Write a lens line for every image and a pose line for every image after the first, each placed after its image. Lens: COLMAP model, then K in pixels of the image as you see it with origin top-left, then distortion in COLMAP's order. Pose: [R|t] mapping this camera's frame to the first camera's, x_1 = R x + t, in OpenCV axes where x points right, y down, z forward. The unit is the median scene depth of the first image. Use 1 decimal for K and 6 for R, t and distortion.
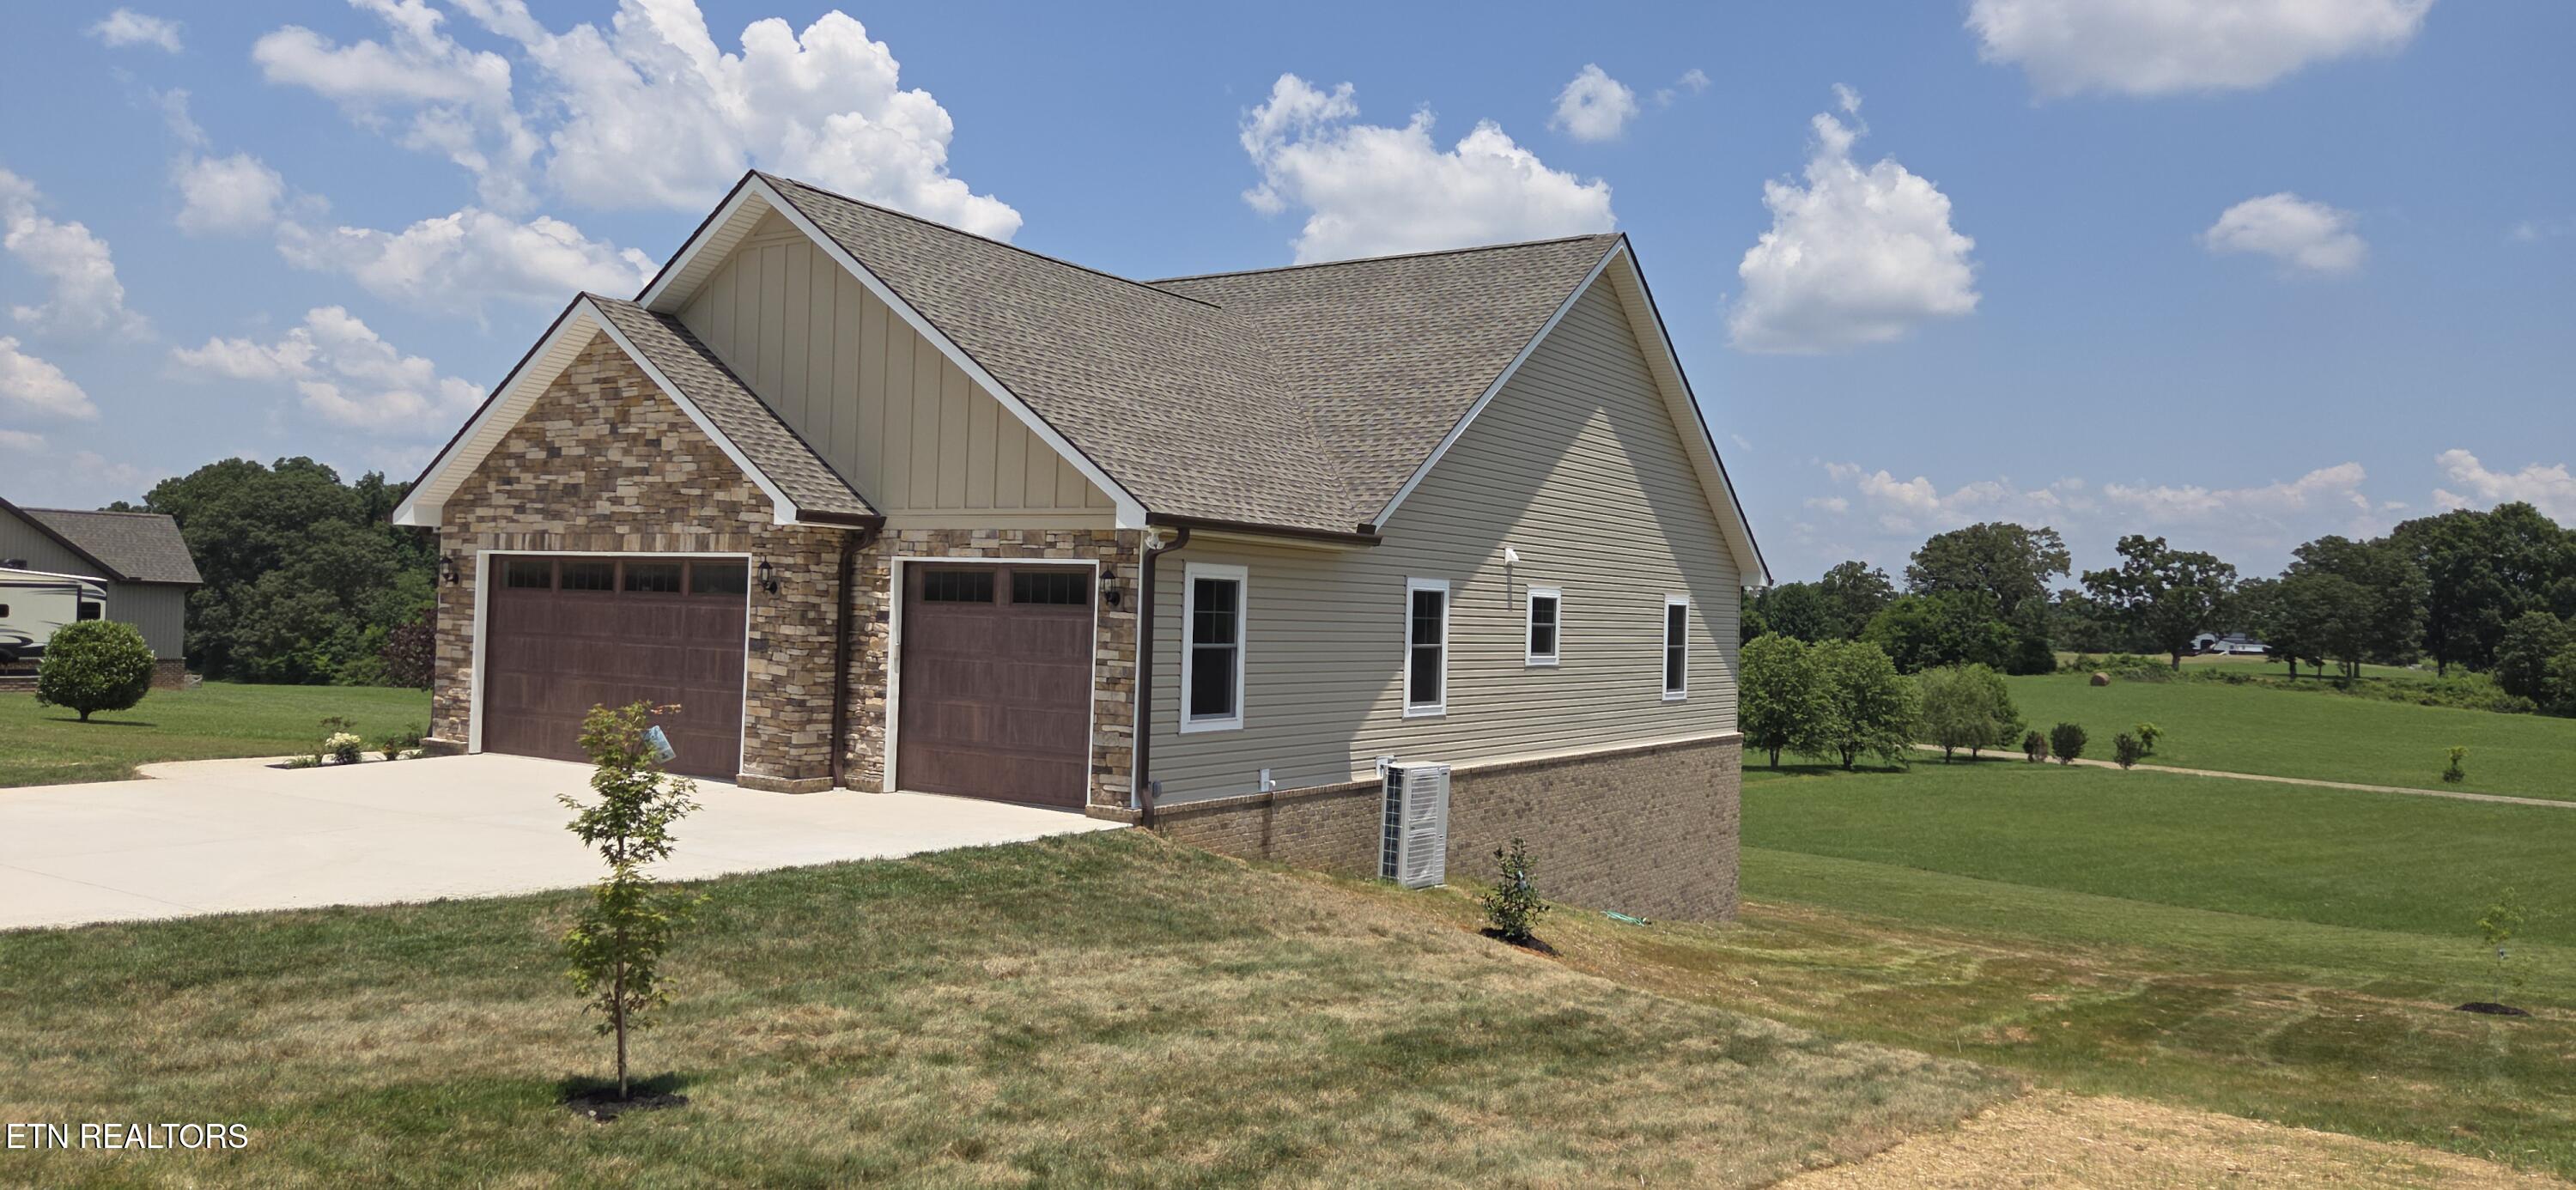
lens RADIAL K [[1797.6, 0, 1288.0], [0, 1797.6, 595.0], [0, 0, 1]] dist [0.038307, -0.001273]
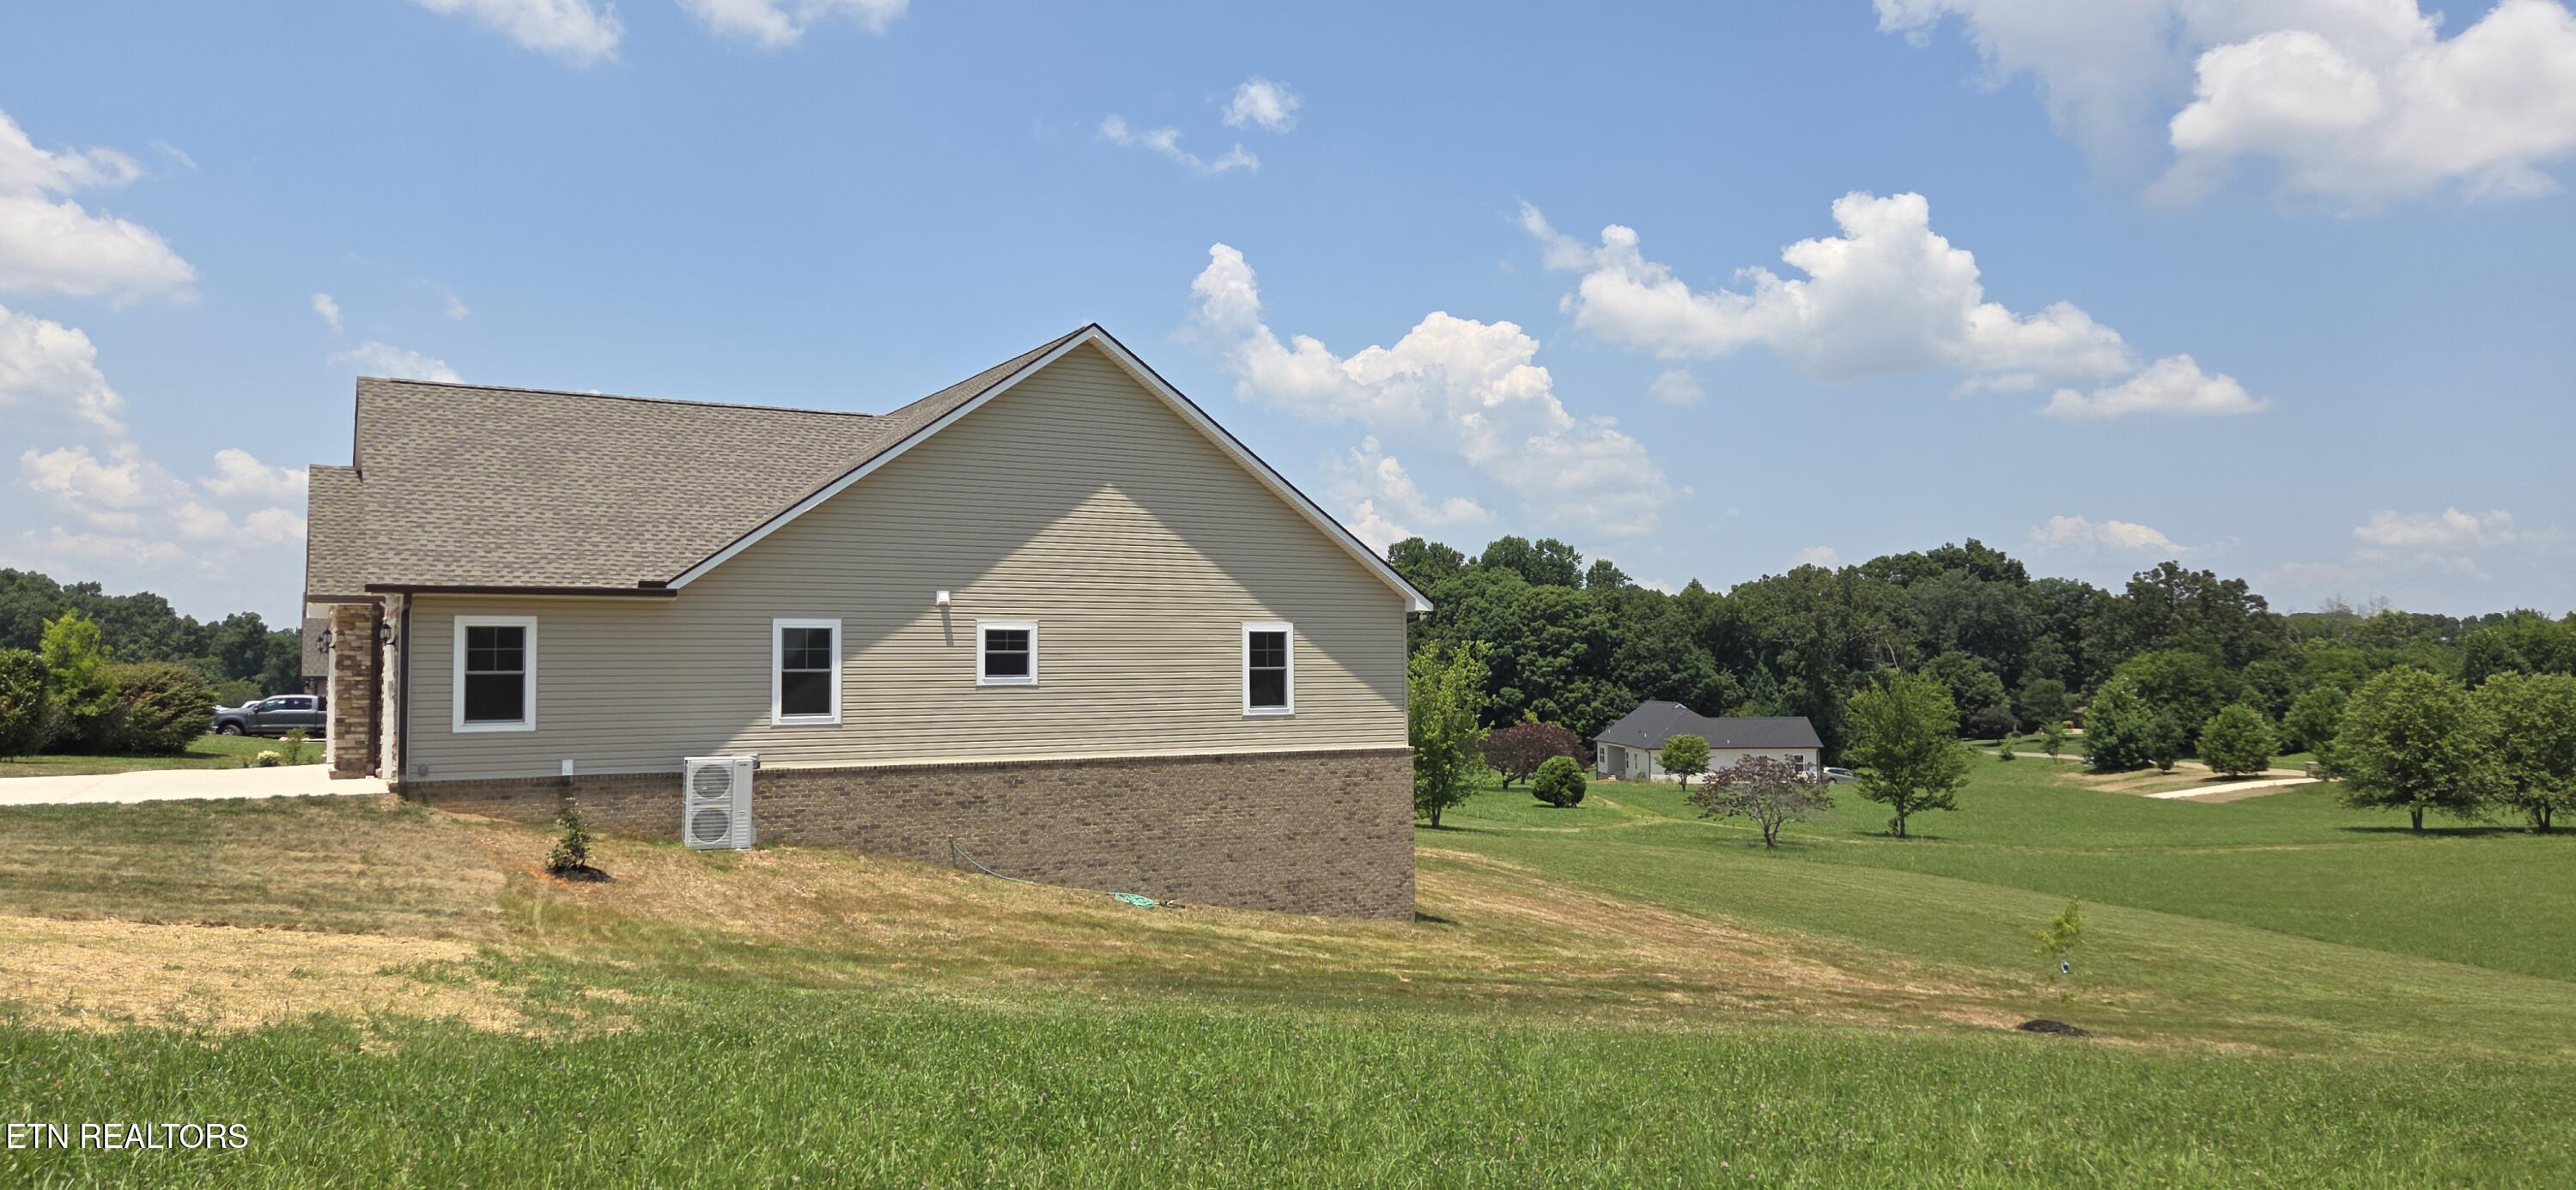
lens RADIAL K [[1797.6, 0, 1288.0], [0, 1797.6, 595.0], [0, 0, 1]] dist [0.038307, -0.001273]
pose [[0.879363, -0.057847, -0.472626, 1.510647], [0.037329, 0.997913, -0.052685, 0.083406], [0.474687, 0.028687, 0.879687, 0.026507]]
